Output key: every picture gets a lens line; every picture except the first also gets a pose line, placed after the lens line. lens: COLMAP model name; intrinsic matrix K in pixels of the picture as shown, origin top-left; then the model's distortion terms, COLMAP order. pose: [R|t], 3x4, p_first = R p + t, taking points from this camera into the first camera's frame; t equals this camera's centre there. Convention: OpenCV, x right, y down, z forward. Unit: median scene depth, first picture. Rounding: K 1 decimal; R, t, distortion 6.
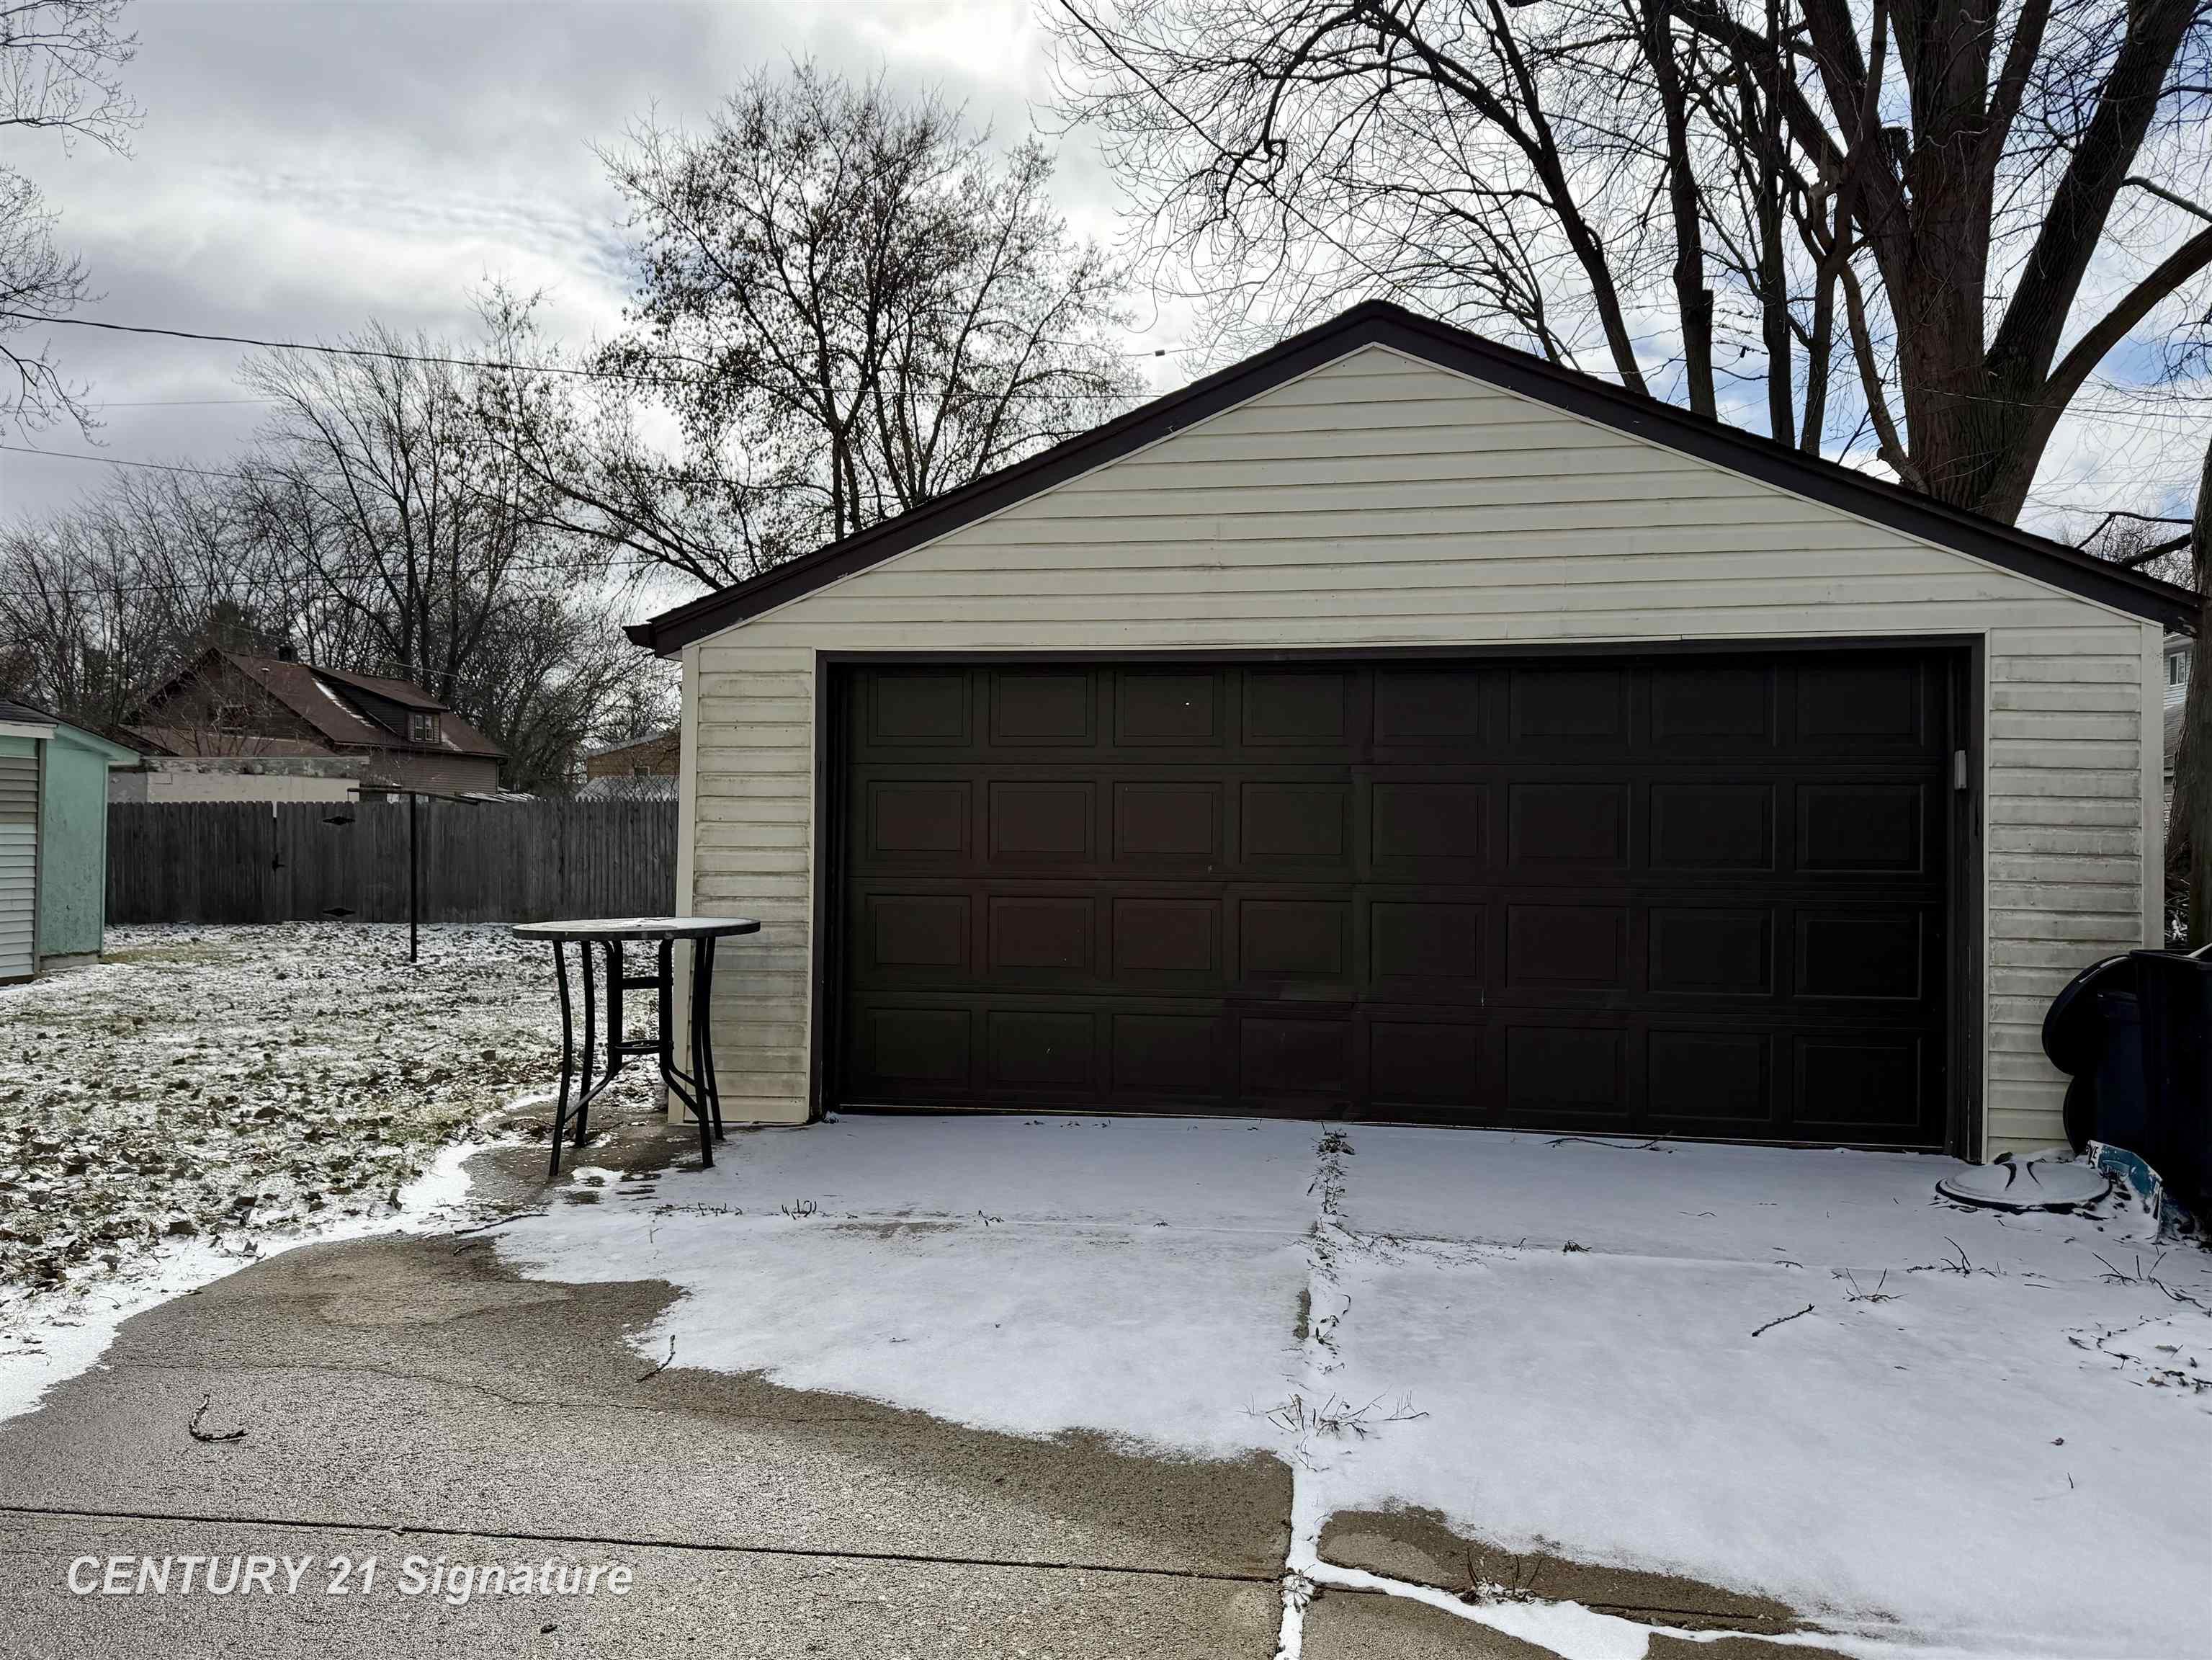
lens RADIAL K [[1581.4, 0, 1107.6], [0, 1581.4, 830.4], [0, 0, 1]] dist [0.079451, -0.048679]
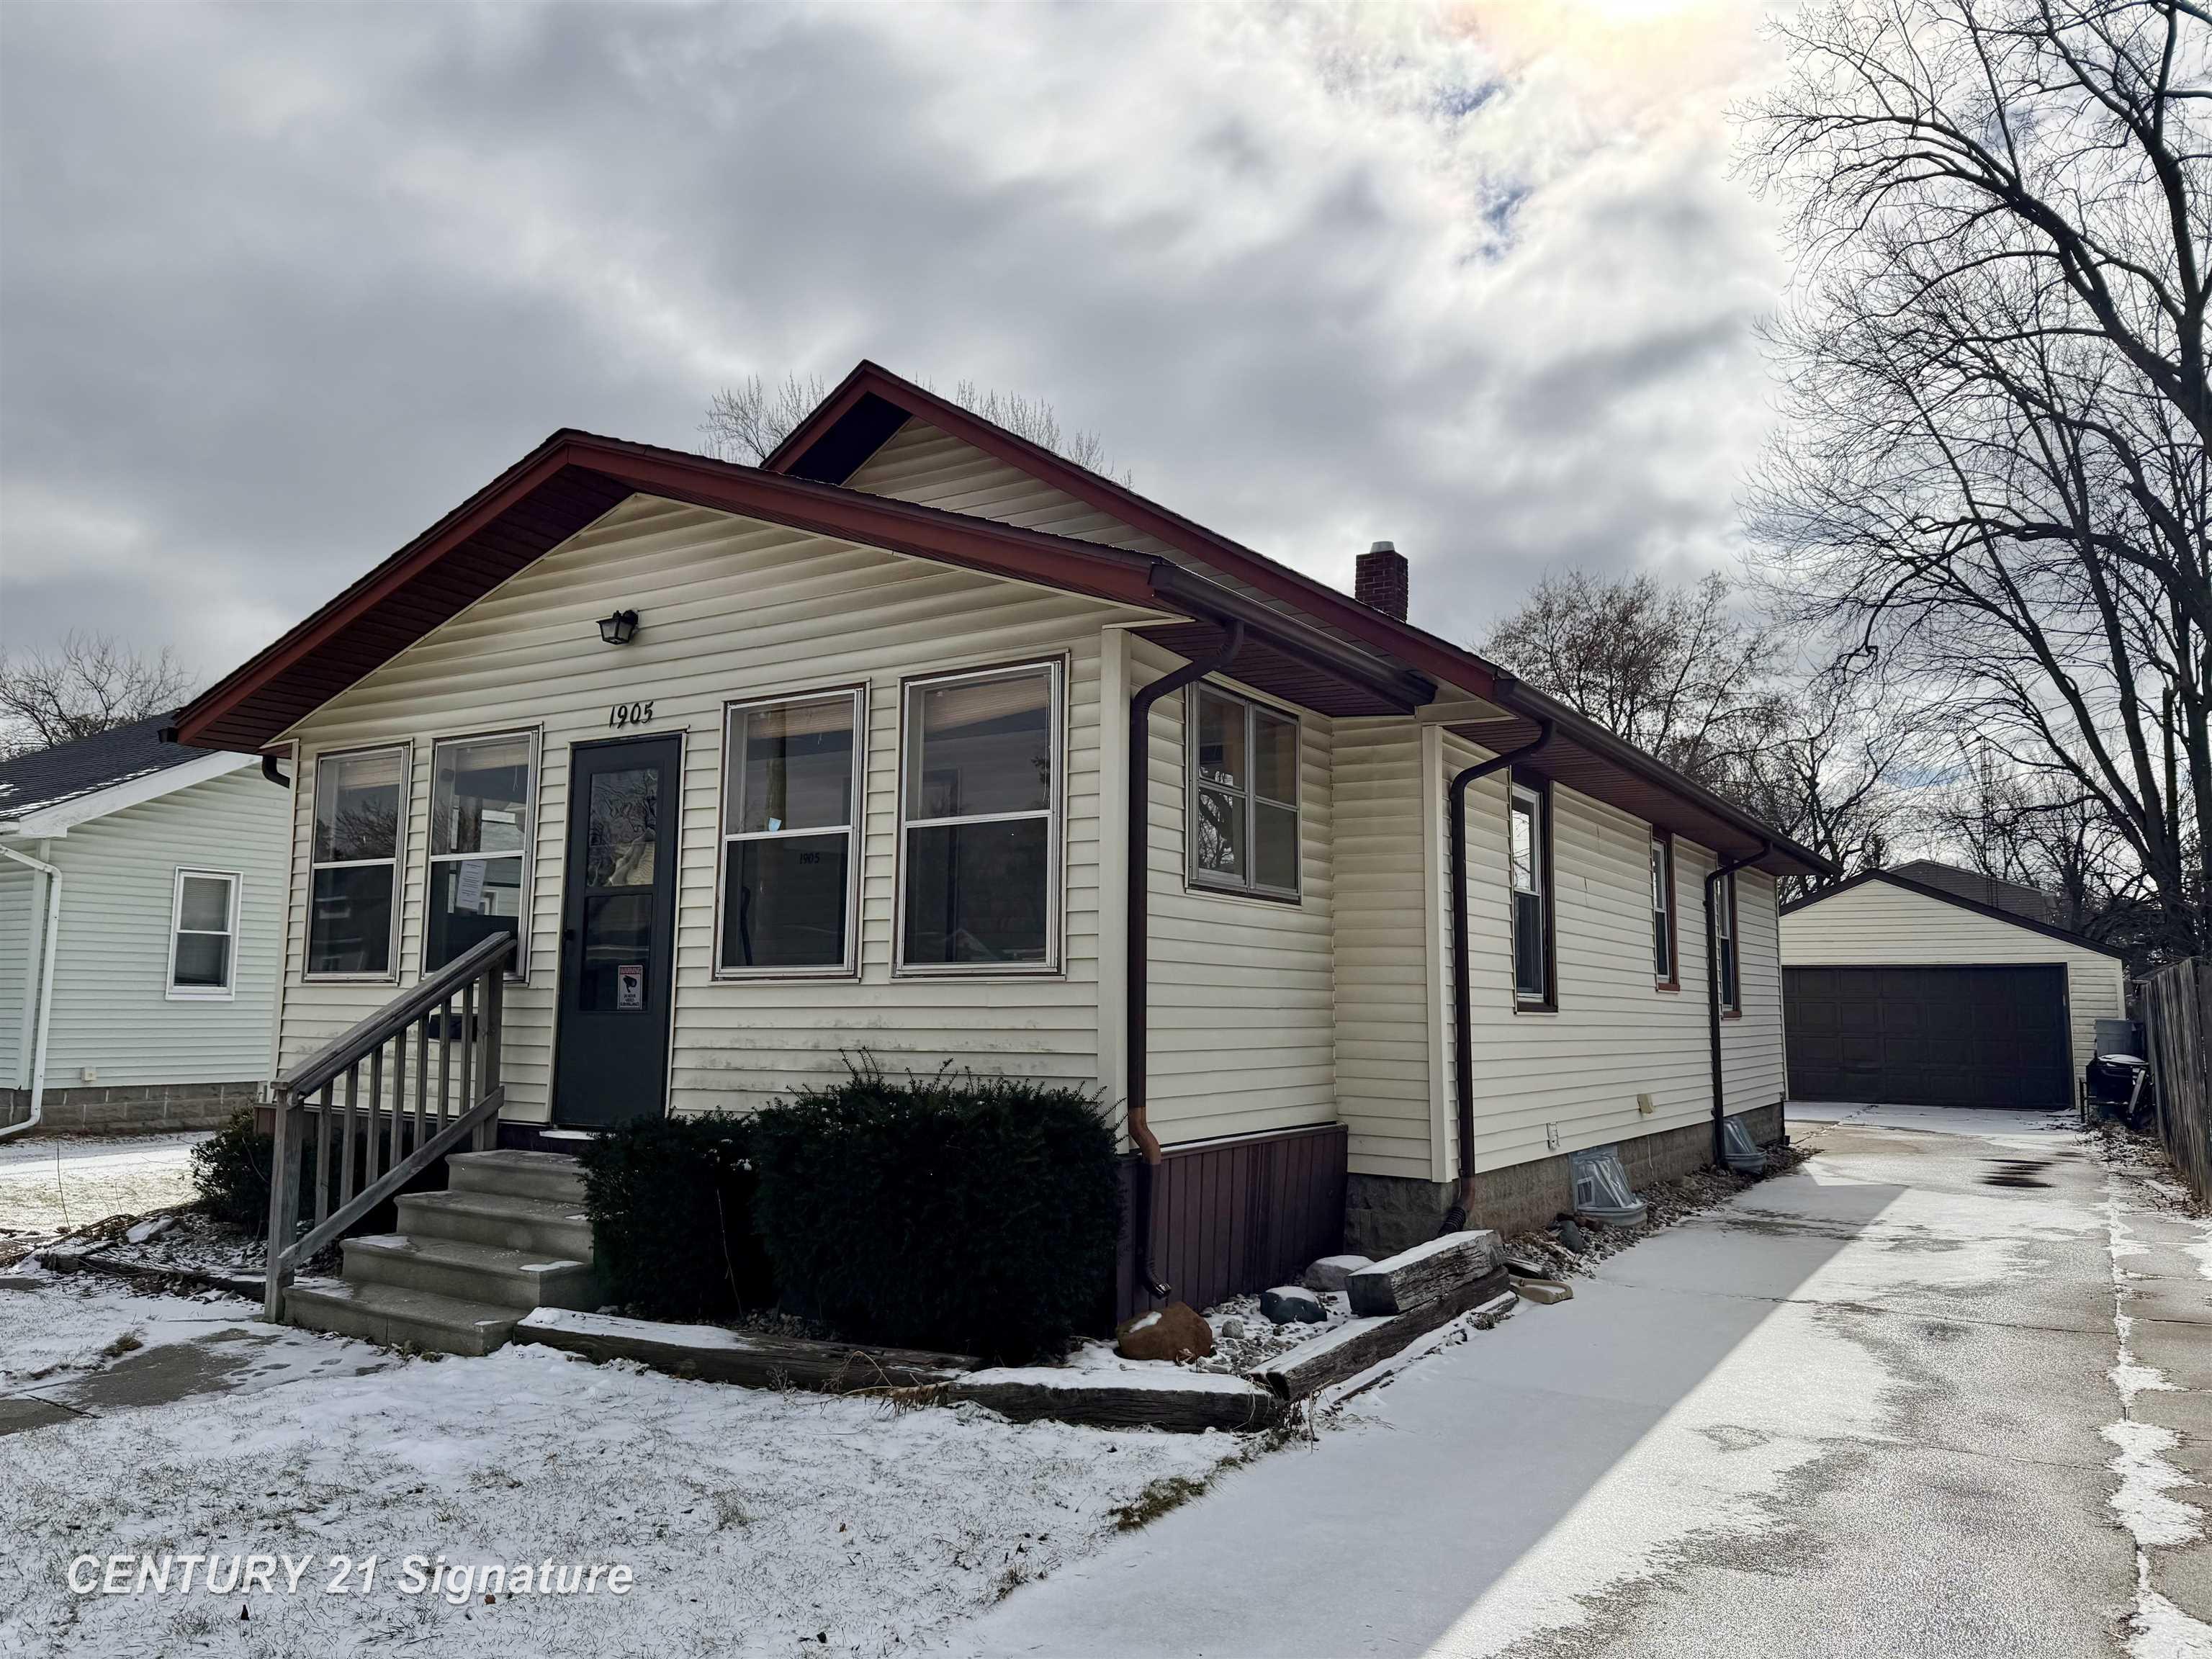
lens RADIAL K [[1581.2, 0, 1111.0], [0, 1581.2, 836.8], [0, 0, 1]] dist [0.079451, -0.048679]
pose [[0.923959, -0.040687, -0.380322, -0.018635], [-0.000861, 0.994103, -0.108441, -0.004367], [0.382491, 0.100522, 0.918475, -1.536866]]
